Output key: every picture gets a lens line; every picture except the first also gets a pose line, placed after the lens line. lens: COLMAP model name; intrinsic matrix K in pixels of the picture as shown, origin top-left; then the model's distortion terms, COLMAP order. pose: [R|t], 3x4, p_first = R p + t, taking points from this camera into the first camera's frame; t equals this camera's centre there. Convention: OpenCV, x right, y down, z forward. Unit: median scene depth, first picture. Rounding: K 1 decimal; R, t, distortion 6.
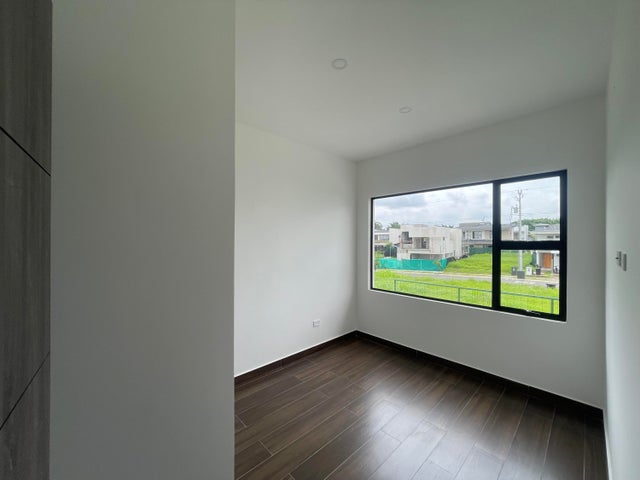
lens RADIAL K [[255.2, 0, 320.0], [0, 255.2, 240.0], [0, 0, 1]] dist [-0.000834, -0.000021]
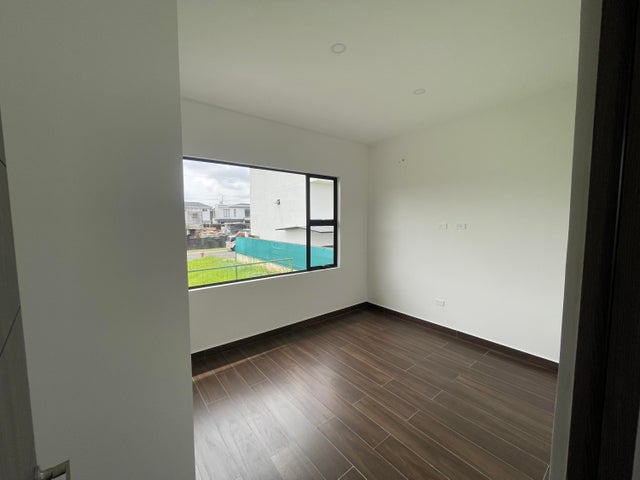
lens RADIAL K [[255.2, 0, 320.0], [0, 255.2, 240.0], [0, 0, 1]] dist [-0.000834, -0.000021]
pose [[0.068026, -0.081151, 0.994378, -0.641657], [0.006917, 0.996701, 0.080868, -0.000274], [-0.997660, 0.001377, 0.068363, 0.851907]]
